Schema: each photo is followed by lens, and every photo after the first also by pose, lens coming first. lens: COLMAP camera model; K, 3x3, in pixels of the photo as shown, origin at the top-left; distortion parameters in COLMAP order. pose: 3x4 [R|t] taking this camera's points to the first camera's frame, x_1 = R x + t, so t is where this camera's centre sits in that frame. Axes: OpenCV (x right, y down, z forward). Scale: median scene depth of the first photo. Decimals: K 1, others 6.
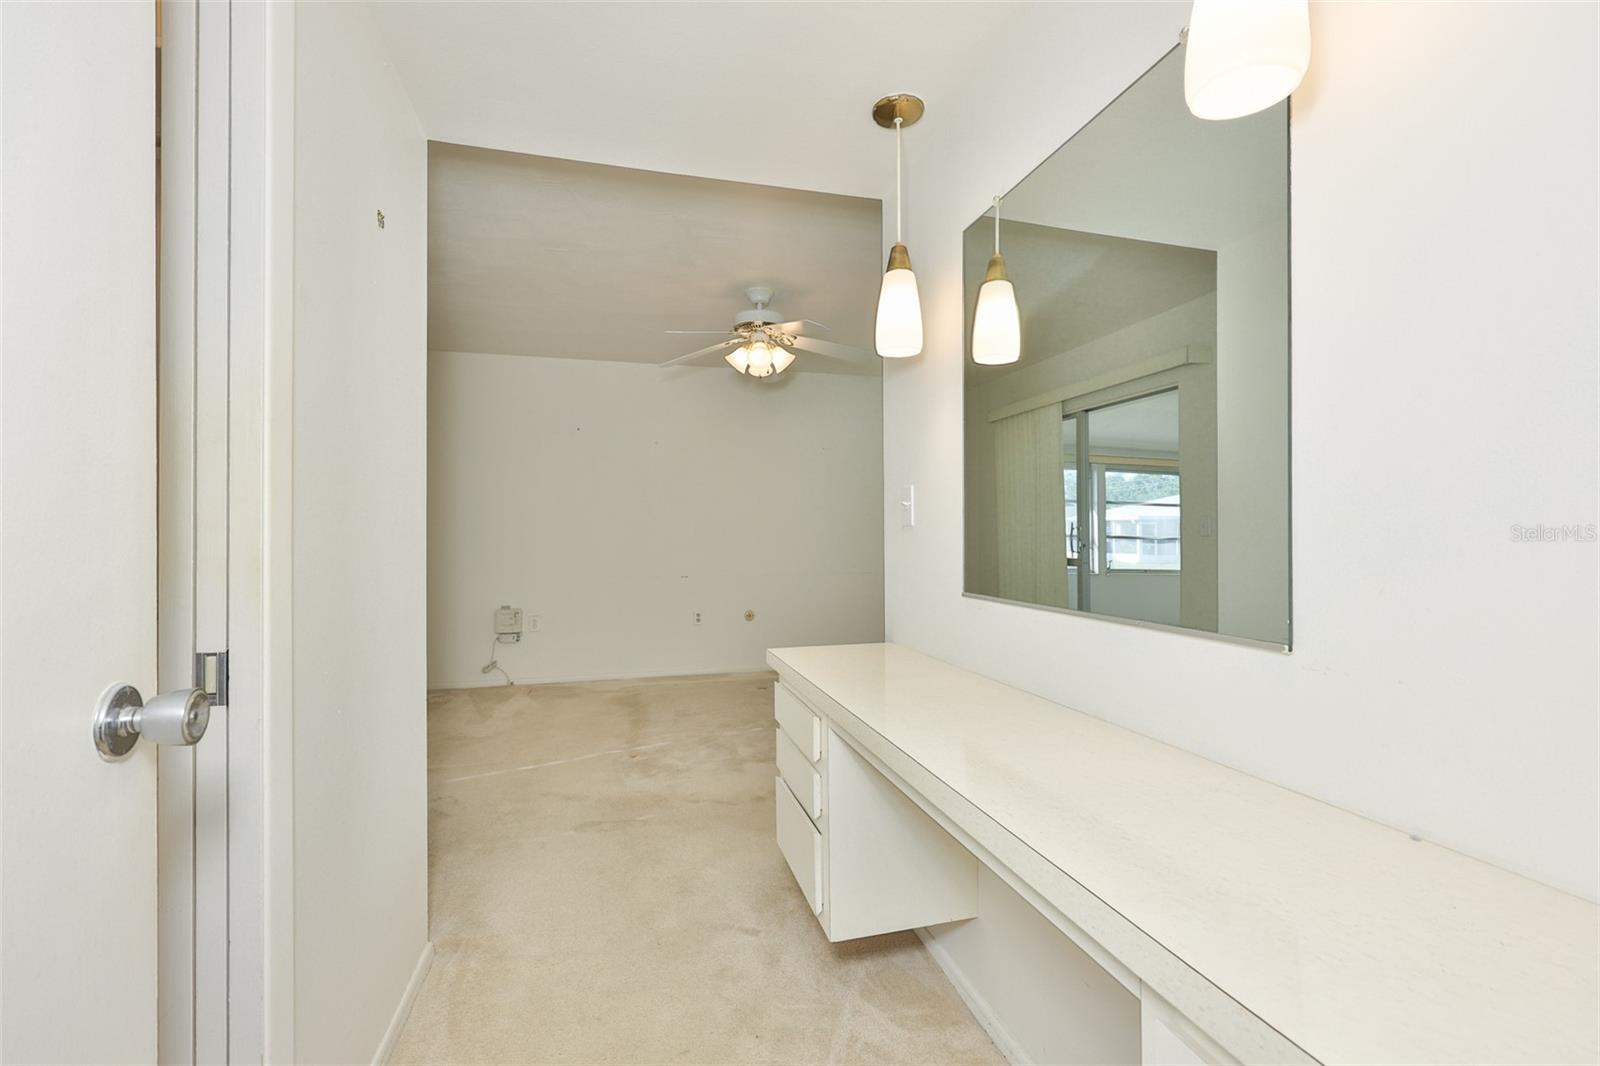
lens RADIAL K [[671.3, 0, 800.0], [0, 671.3, 533.0], [0, 0, 1]] dist [-0.002164, 0.000017]
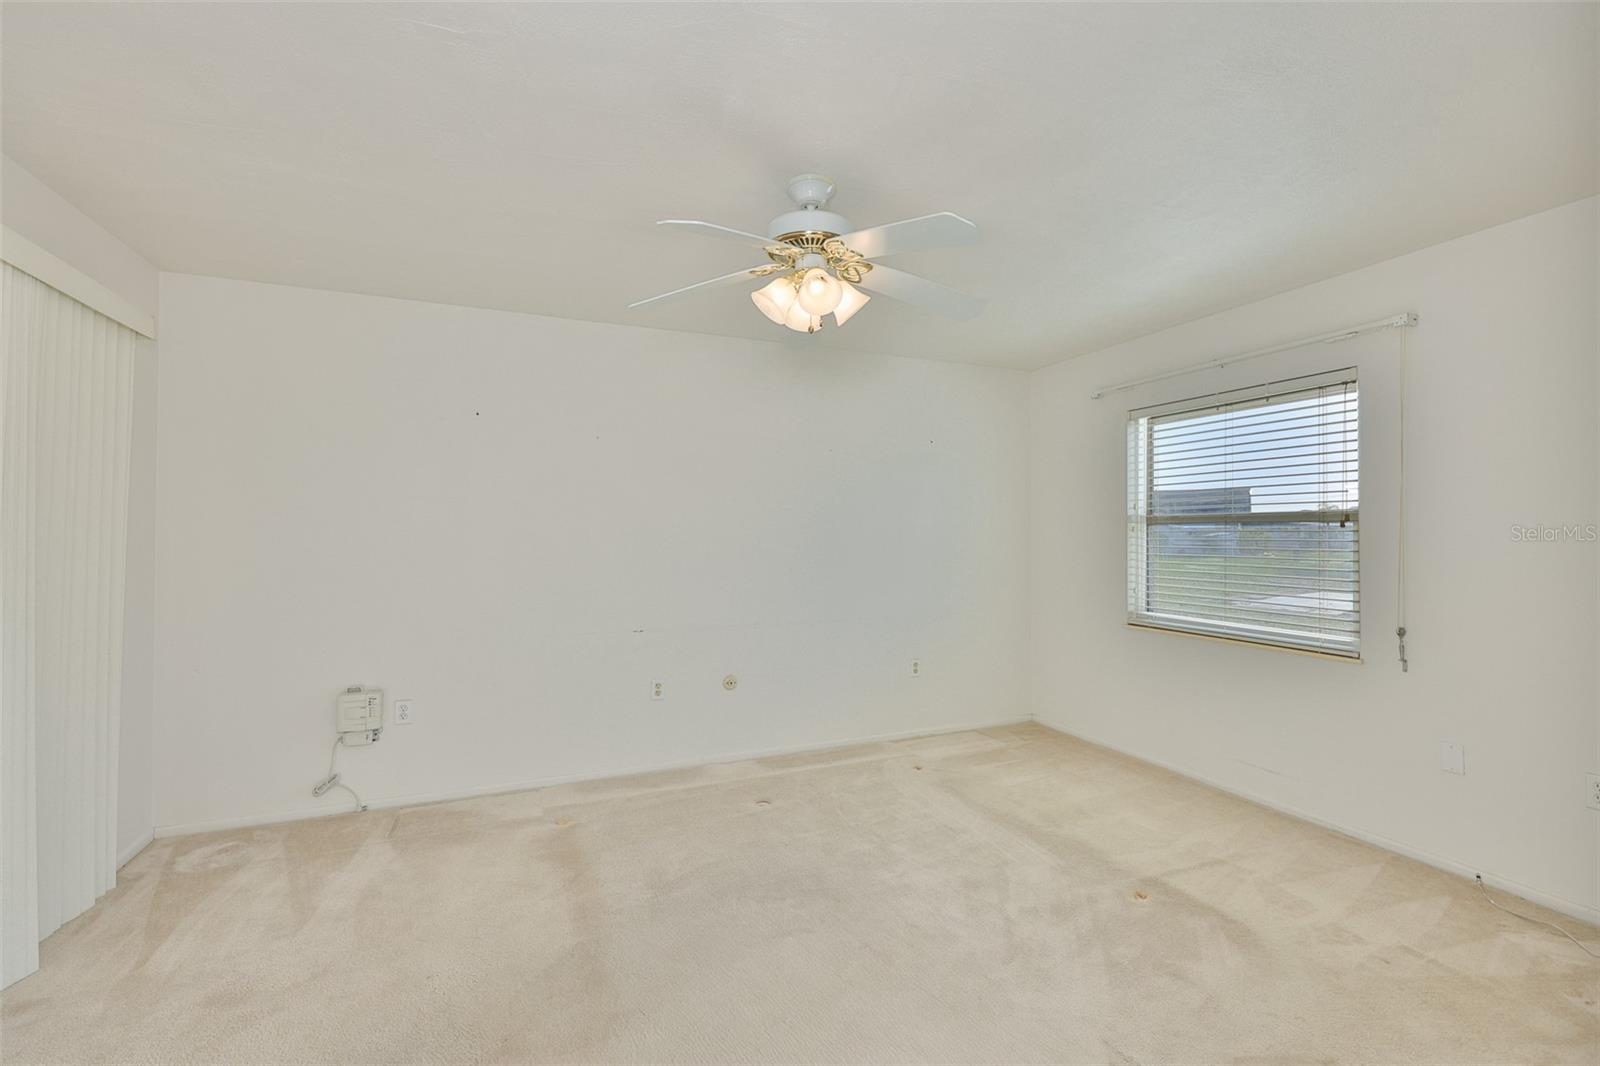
lens RADIAL K [[693.2, 0, 798.6], [0, 693.2, 520.3], [0, 0, 1]] dist [0.000204, 0.000242]
pose [[0.991573, 0.004271, 0.129482, -0.143235], [-0.003862, 0.999987, -0.003408, -0.063611], [-0.129495, 0.002879, 0.991576, 0.392995]]
